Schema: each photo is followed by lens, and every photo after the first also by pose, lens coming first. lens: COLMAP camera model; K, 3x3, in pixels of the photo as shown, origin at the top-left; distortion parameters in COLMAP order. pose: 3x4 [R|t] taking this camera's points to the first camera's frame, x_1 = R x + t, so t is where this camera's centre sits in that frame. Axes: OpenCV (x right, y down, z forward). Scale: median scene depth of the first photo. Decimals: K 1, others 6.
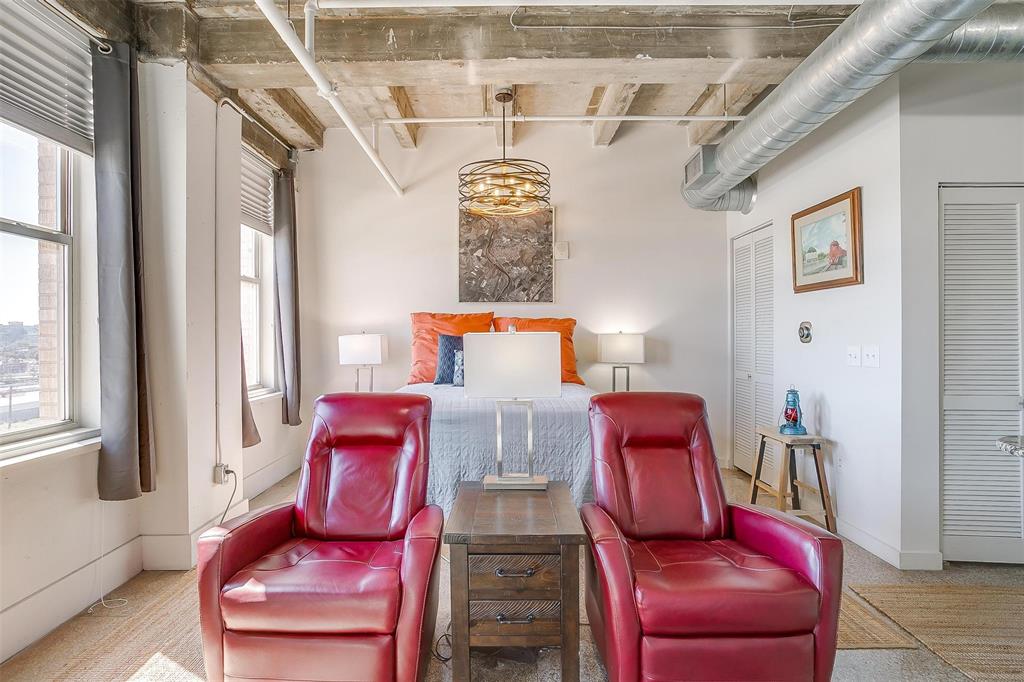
lens RADIAL K [[520.3, 0, 491.0], [0, 520.3, 336.1], [0, 0, 1]] dist [-0.058830, 0.029312]
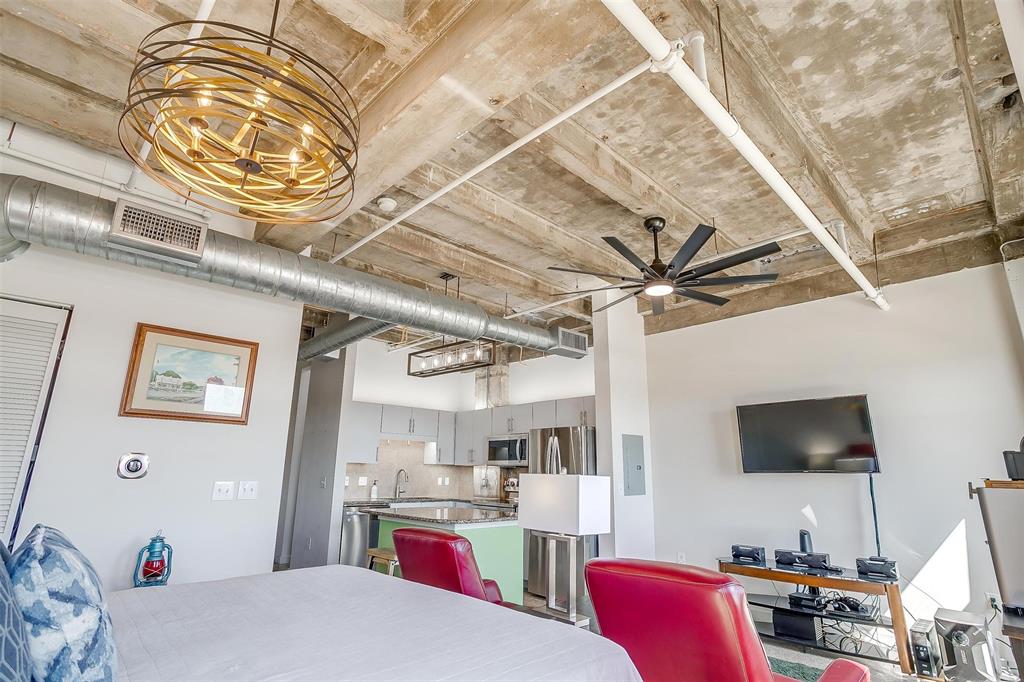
lens RADIAL K [[505.1, 0, 511.3], [0, 505.1, 339.6], [0, 0, 1]] dist [-0.053024, 0.029941]
pose [[-0.713993, 0.173536, 0.678307, -0.407525], [-0.009034, 0.966433, -0.256759, -0.004695], [-0.700095, -0.189452, -0.688458, 1.137197]]
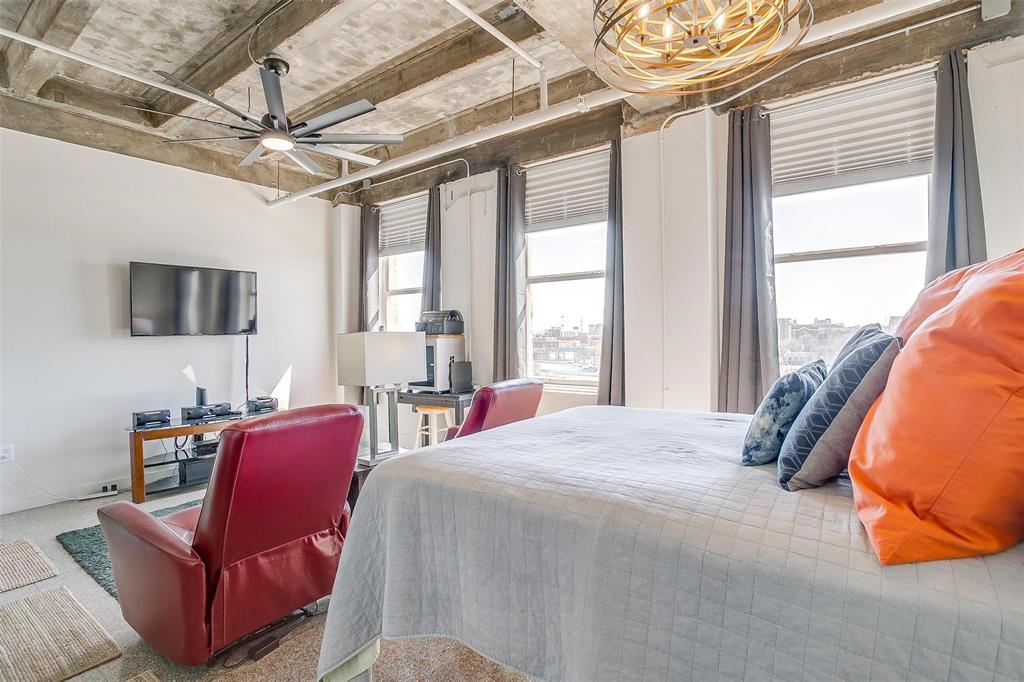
lens RADIAL K [[505.1, 0, 511.3], [0, 505.1, 339.6], [0, 0, 1]] dist [-0.053024, 0.029941]
pose [[-0.580369, 0.020854, -0.814087, 0.491649], [0.016375, 0.999769, 0.013937, -0.001232], [0.814189, -0.005242, -0.580576, 1.149050]]
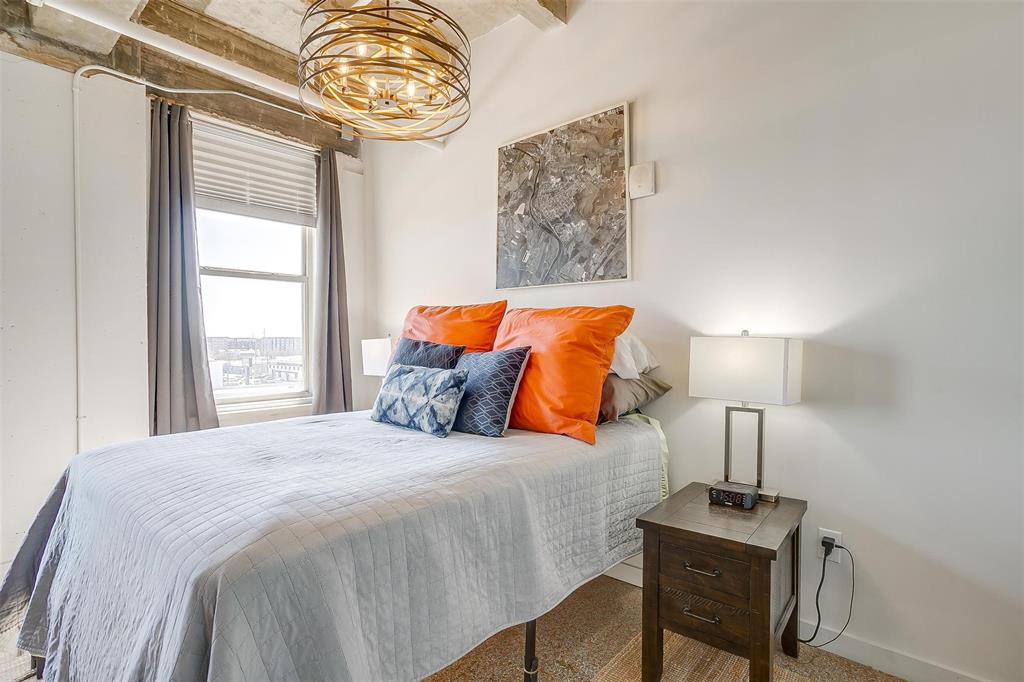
lens RADIAL K [[498.1, 0, 510.3], [0, 498.1, 340.7], [0, 0, 1]] dist [-0.053427, 0.029281]
pose [[0.771258, 0.003750, -0.636512, 0.474072], [0.000468, 0.999979, 0.006459, -0.003968], [0.636523, -0.005280, 0.771240, 0.695940]]
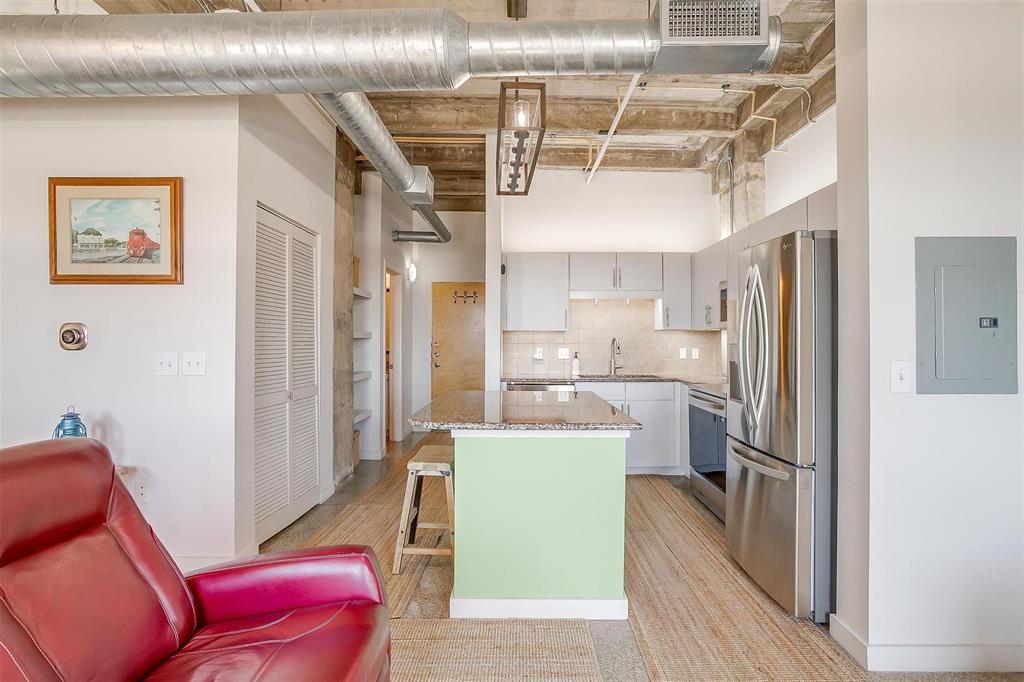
lens RADIAL K [[502.8, 0, 527.4], [0, 502.8, 336.7], [0, 0, 1]] dist [-0.055061, 0.028281]
pose [[-0.035016, 0.010409, 0.999333, -0.140914], [-0.003034, 0.999940, -0.010522, -0.001304], [-0.999382, -0.003401, -0.034982, 0.335365]]
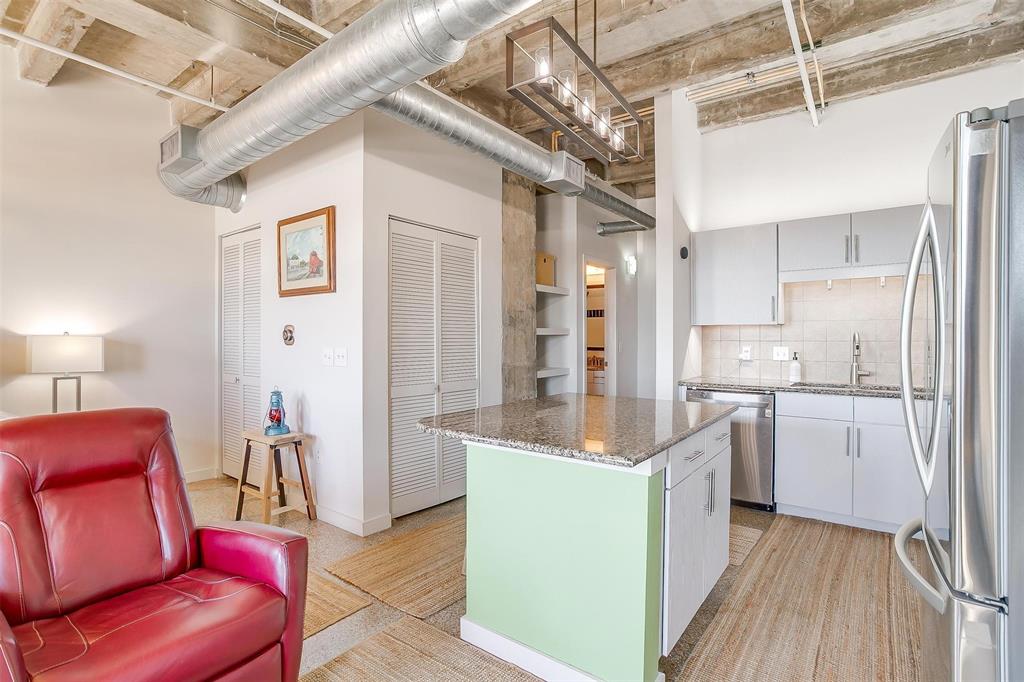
lens RADIAL K [[500.6, 0, 513.3], [0, 500.6, 337.7], [0, 0, 1]] dist [-0.057255, 0.034350]
pose [[0.581295, 0.001091, 0.813692, 0.055018], [-0.002183, 0.999998, 0.000220, -0.003176], [-0.813690, -0.001904, 0.581296, 0.034102]]
